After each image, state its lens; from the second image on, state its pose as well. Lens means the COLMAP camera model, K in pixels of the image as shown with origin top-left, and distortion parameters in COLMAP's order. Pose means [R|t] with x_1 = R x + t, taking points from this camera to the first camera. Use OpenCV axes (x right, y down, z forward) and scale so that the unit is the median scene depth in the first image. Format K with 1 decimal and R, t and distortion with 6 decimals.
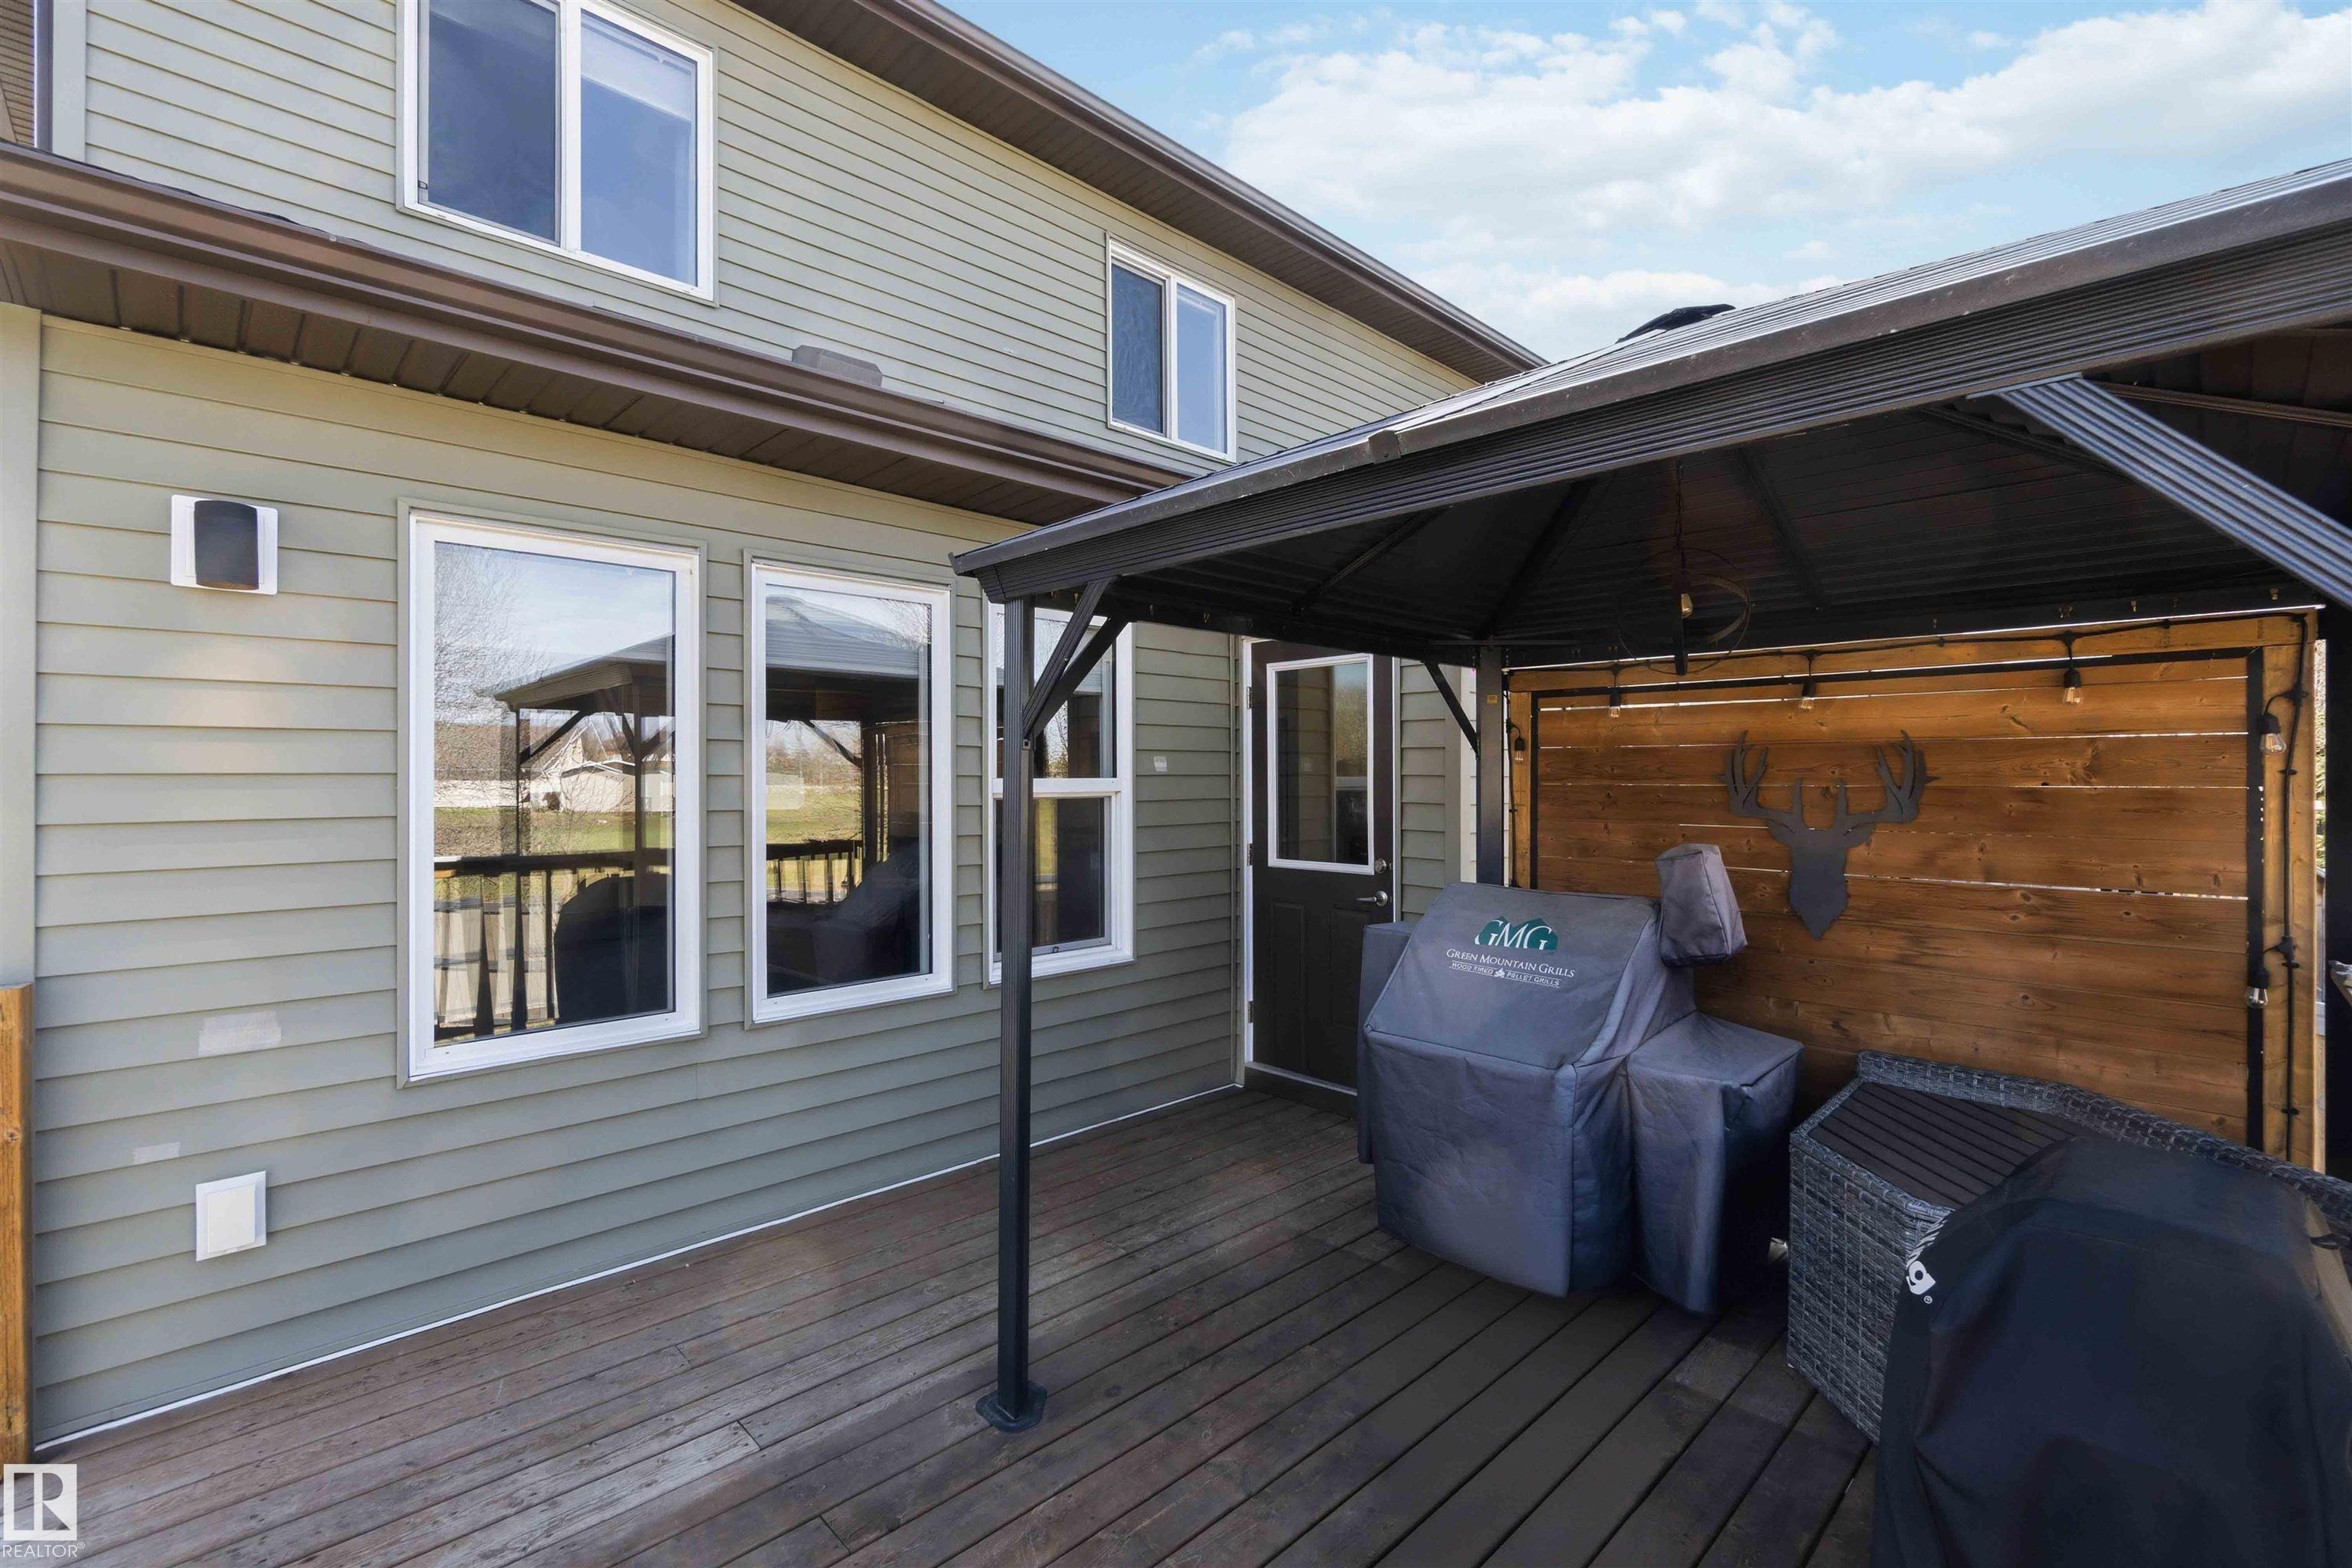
lens RADIAL K [[1112.6, 0, 1179.7], [0, 1112.6, 767.2], [0, 0, 1]] dist [0.025911, 0.002737]
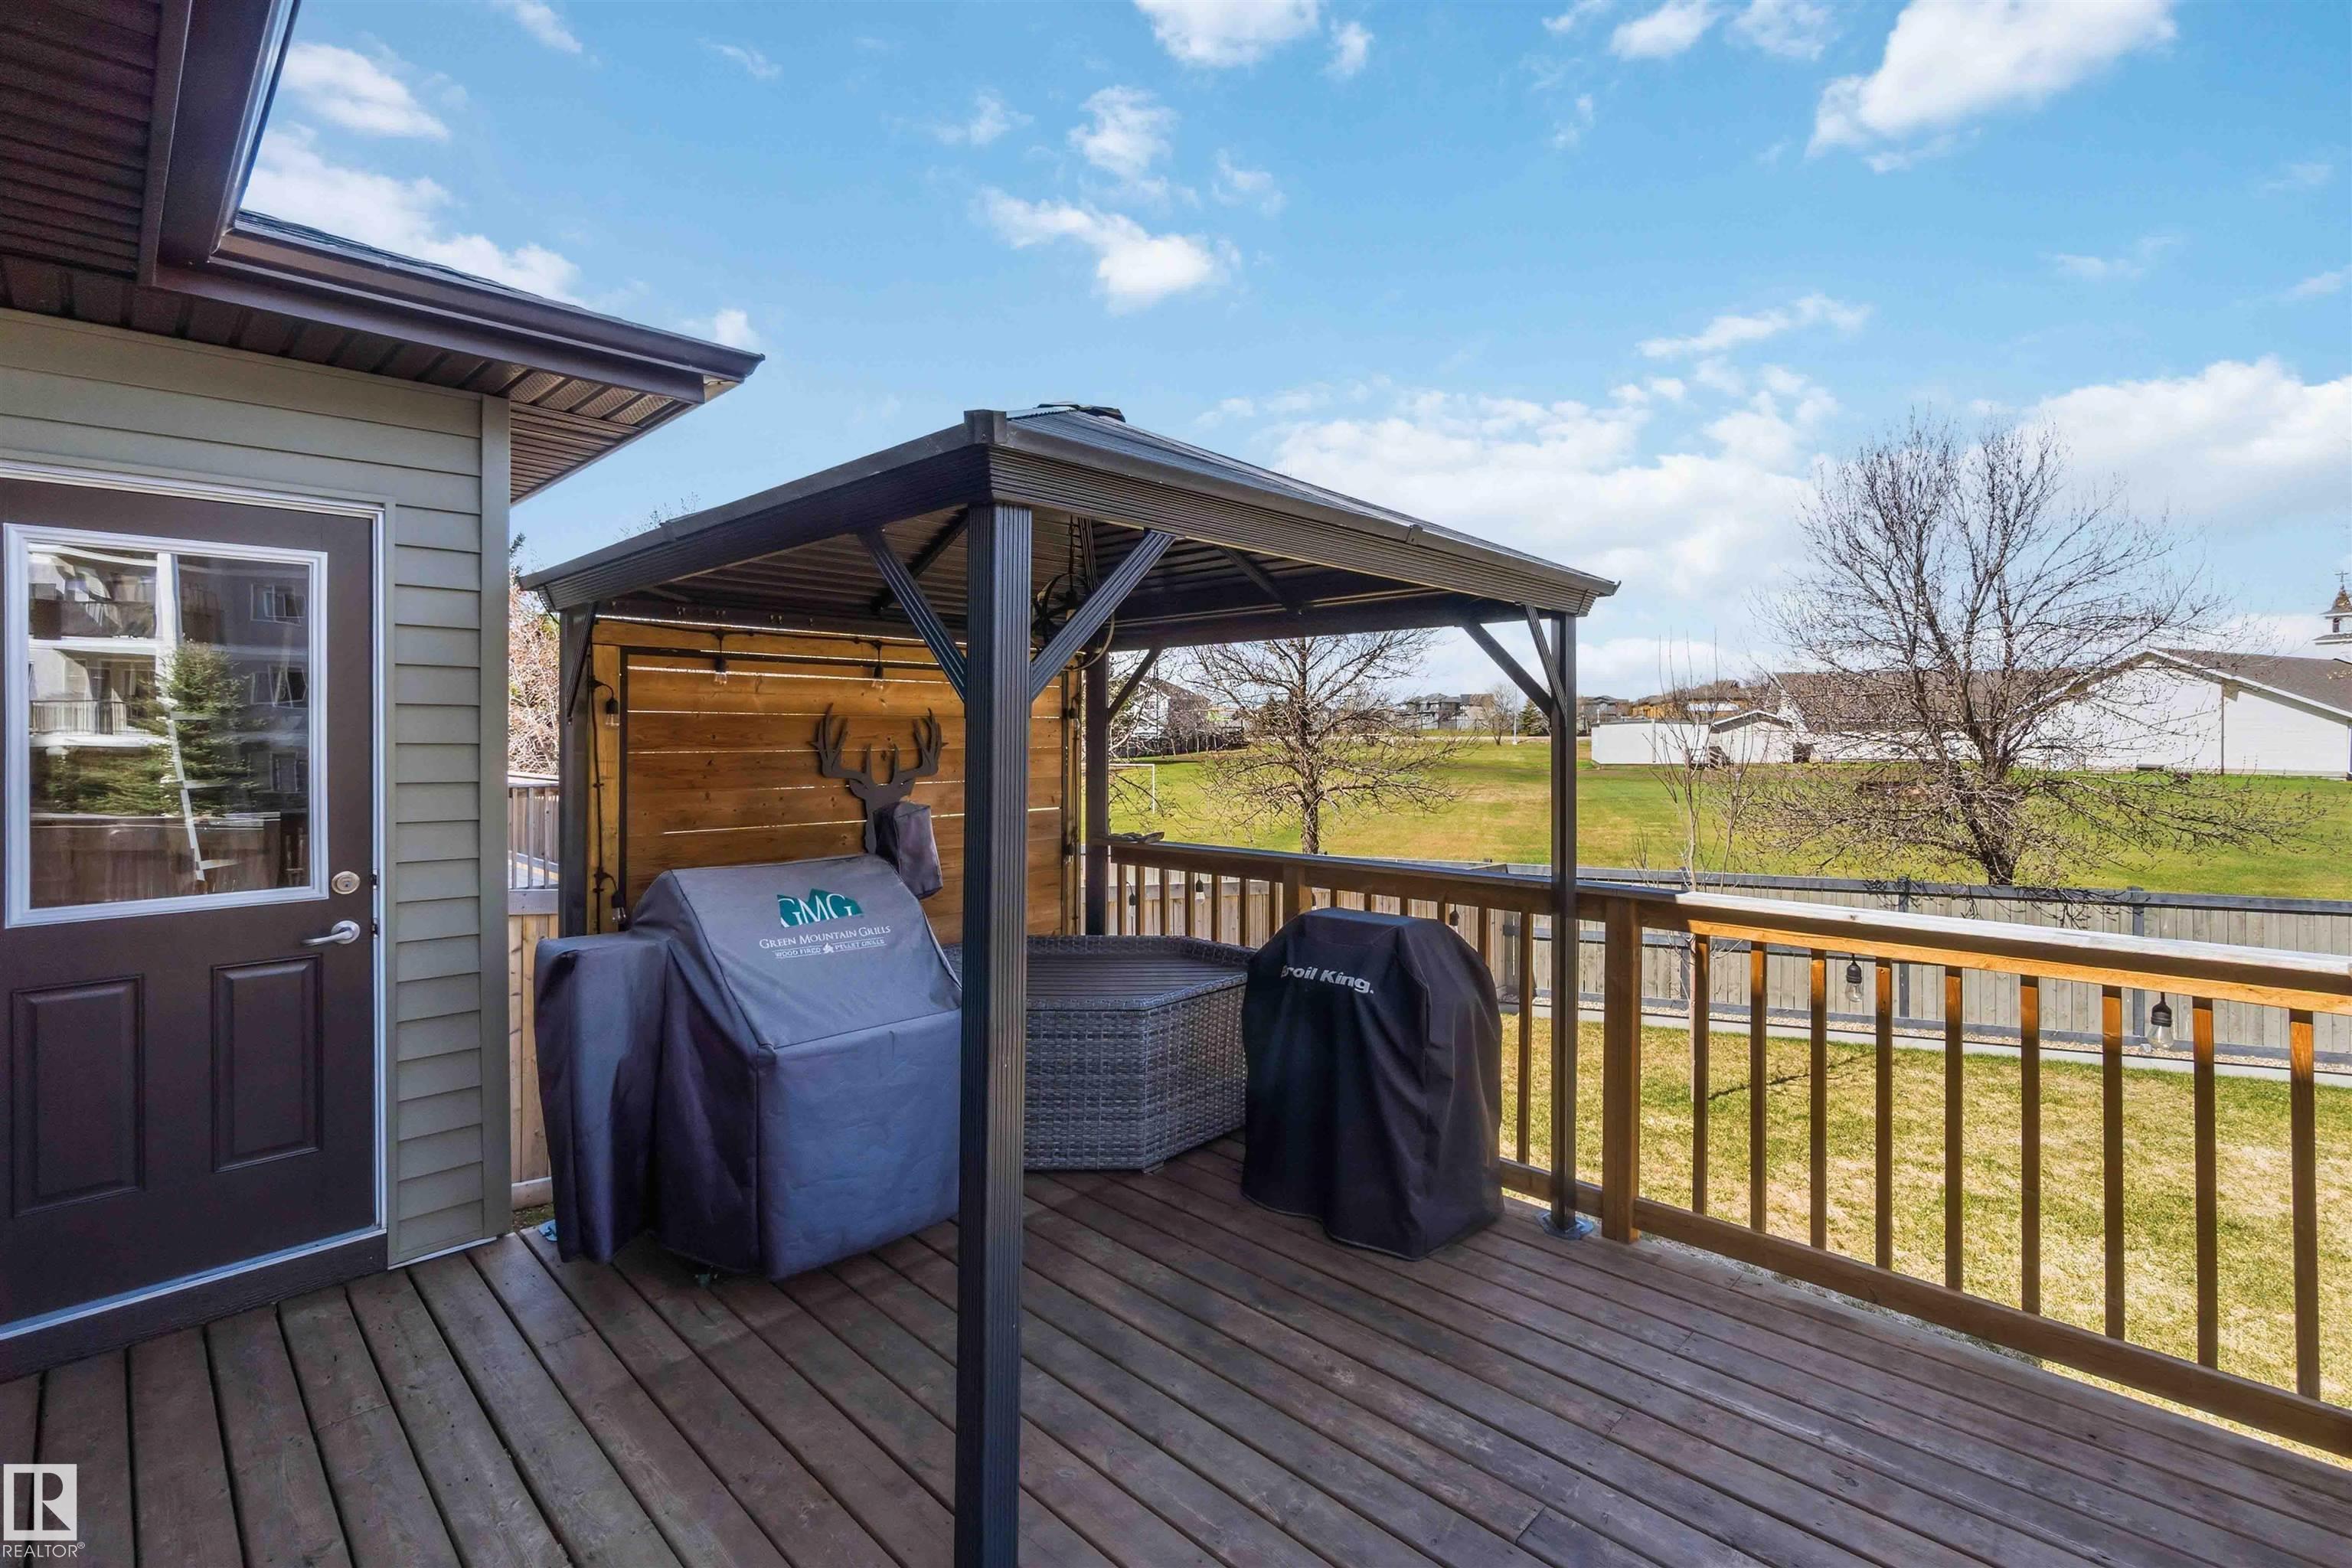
lens RADIAL K [[1112.6, 0, 1162.9], [0, 1112.6, 740.6], [0, 0, 1]] dist [0.025911, 0.002737]
pose [[-0.061060, -0.006137, 0.998115, -0.636247], [-0.008816, 0.999945, 0.005609, -0.003327], [-0.998095, -0.008457, -0.061111, 0.704112]]
